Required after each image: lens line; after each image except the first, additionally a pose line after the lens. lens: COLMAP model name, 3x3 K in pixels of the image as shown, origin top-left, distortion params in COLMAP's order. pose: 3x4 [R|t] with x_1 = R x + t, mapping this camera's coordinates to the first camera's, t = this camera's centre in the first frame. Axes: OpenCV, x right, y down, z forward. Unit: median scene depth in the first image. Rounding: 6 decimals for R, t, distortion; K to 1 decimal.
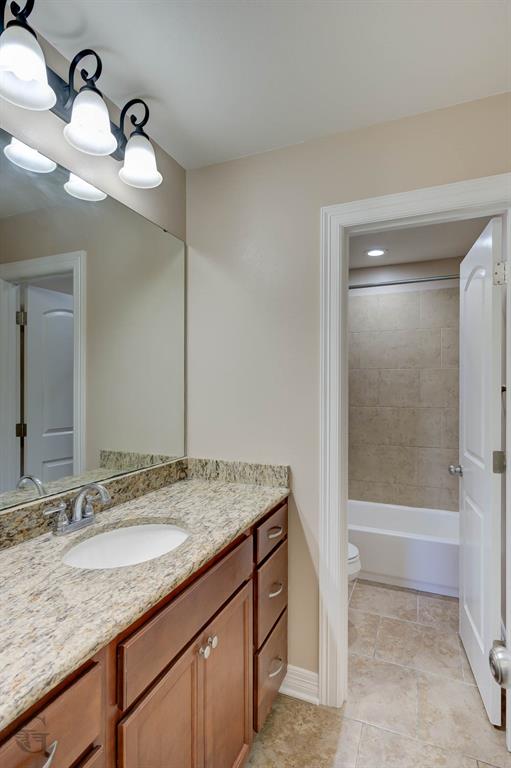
lens RADIAL K [[389.8, 0, 255.1], [0, 389.8, 384.0], [0, 0, 1]] dist [0.017529, -0.000386]
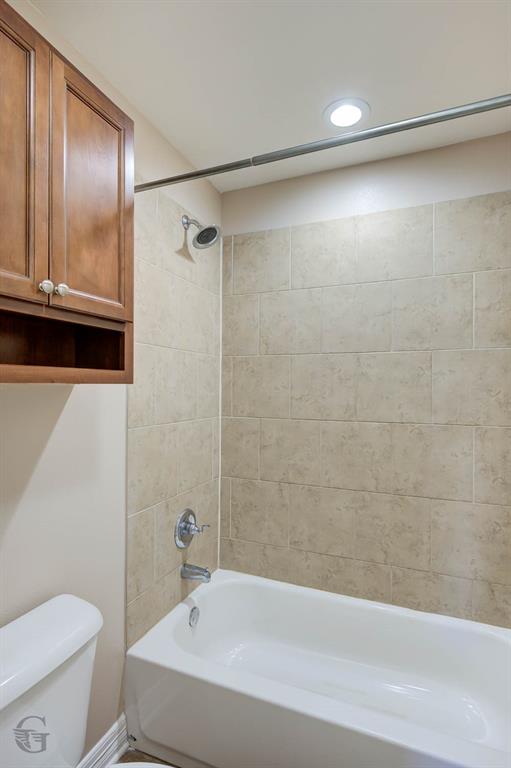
lens RADIAL K [[389.8, 0, 256.4], [0, 389.8, 385.8], [0, 0, 1]] dist [0.017529, -0.000386]
pose [[0.999979, -0.003459, -0.005523, 0.185788], [0.003498, 0.999969, 0.007035, 0.003716], [0.005498, -0.007054, 0.999960, 0.467359]]
